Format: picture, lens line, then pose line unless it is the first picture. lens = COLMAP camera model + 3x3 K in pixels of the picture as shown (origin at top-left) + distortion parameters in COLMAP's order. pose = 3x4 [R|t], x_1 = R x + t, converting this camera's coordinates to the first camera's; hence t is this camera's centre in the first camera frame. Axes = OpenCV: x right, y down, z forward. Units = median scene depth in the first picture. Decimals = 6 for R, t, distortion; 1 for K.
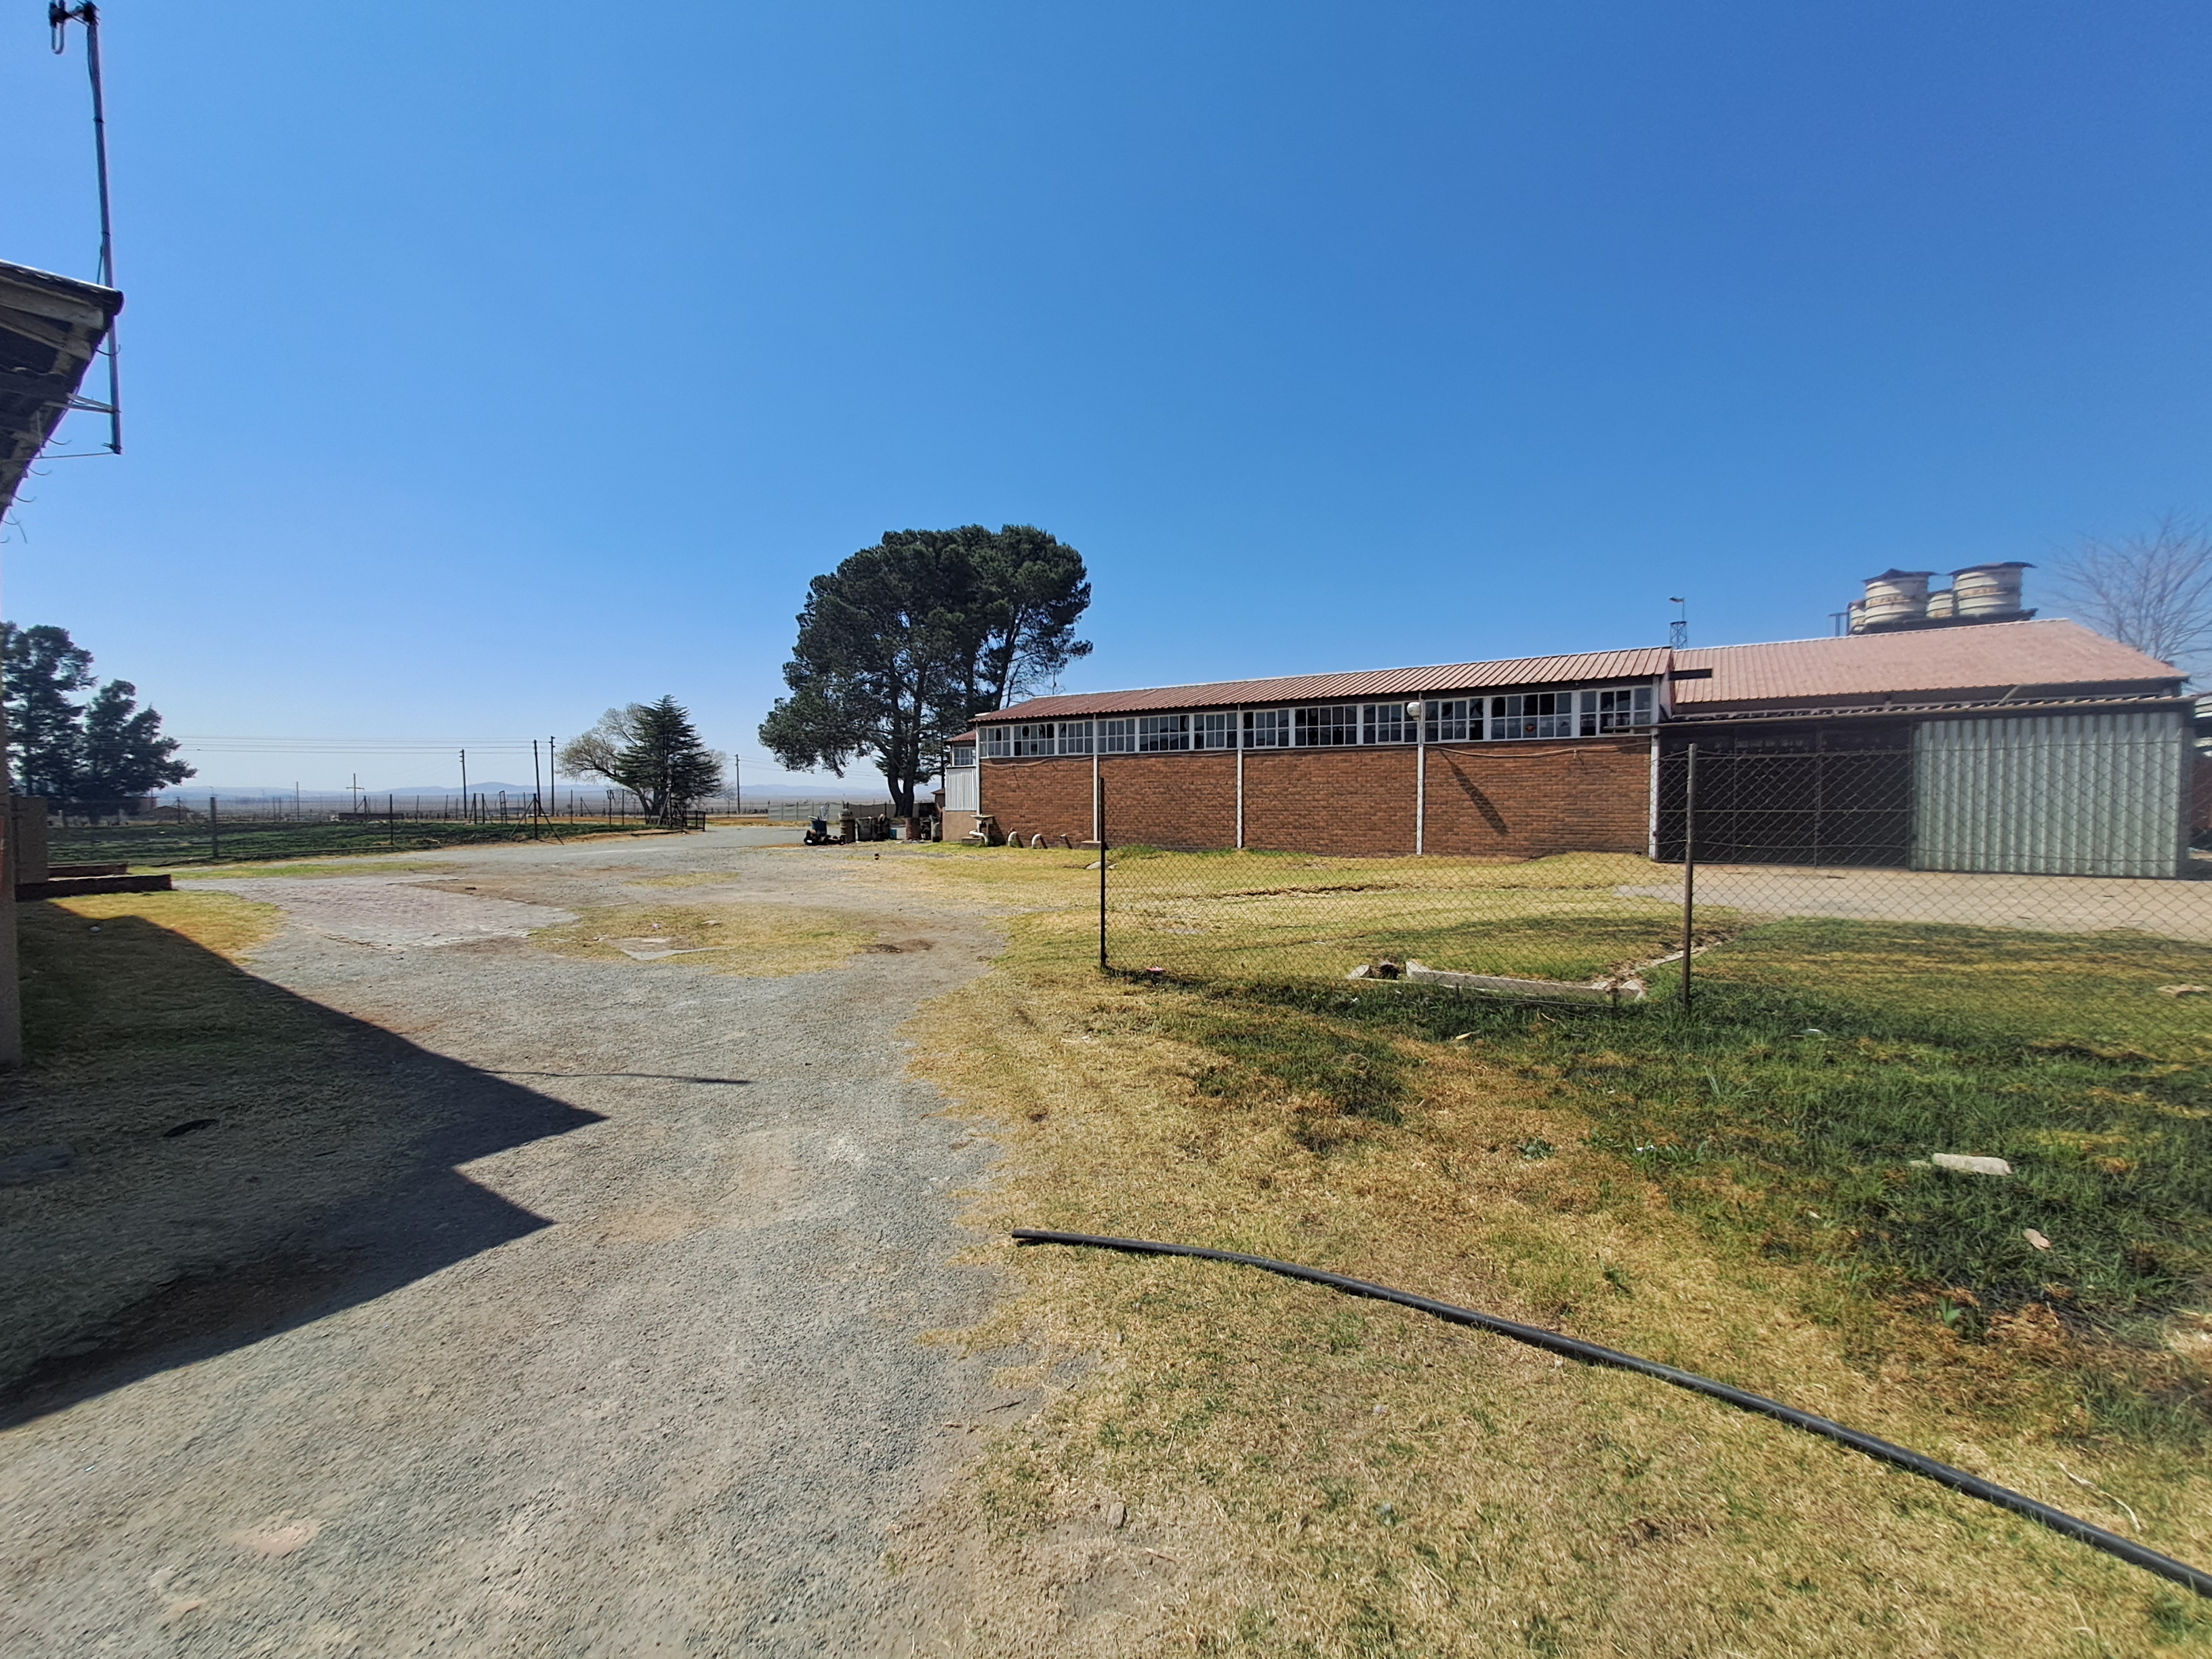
lens RADIAL K [[869.3, 0, 1119.9], [0, 869.3, 829.3], [0, 0, 1]] dist [-0.003643, 0.001639]
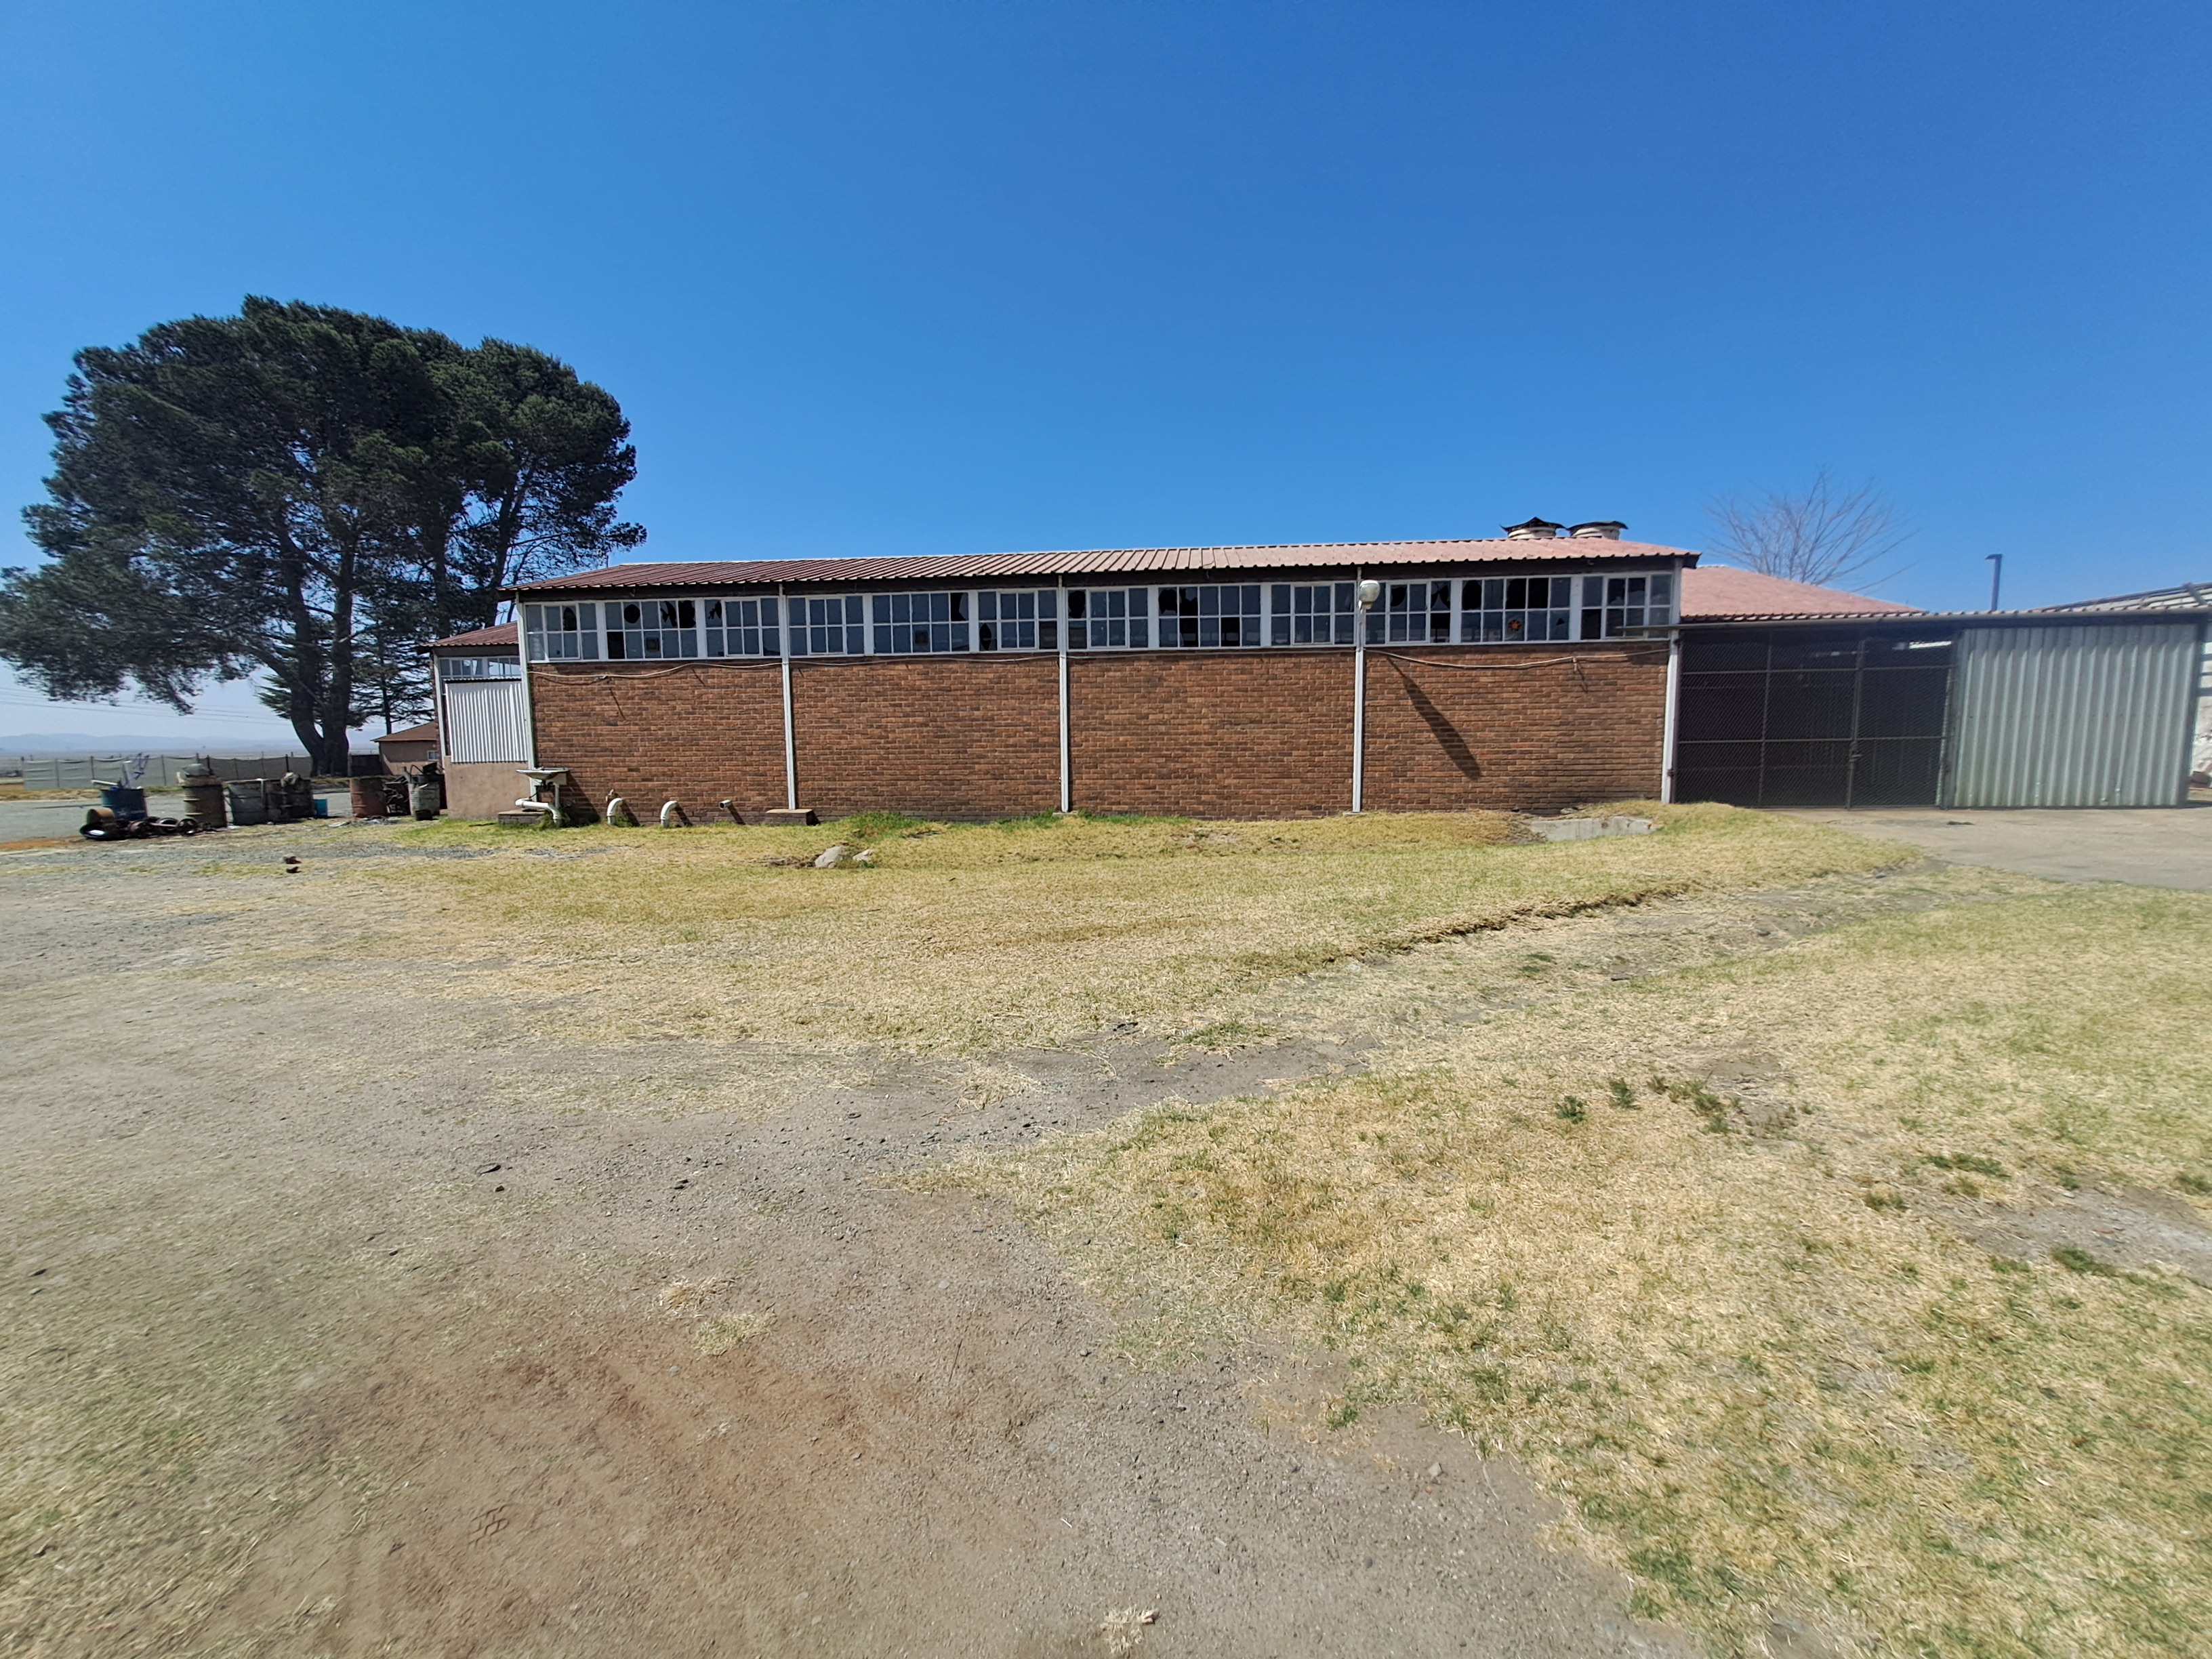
lens RADIAL K [[869.3, 0, 1105.4], [0, 869.3, 827.9], [0, 0, 1]] dist [-0.003643, 0.001639]
pose [[0.879363, -0.054027, 0.473076, -0.110873], [0.026556, 0.997560, 0.064562, -0.005741], [-0.475410, -0.044210, 0.878653, 0.371547]]
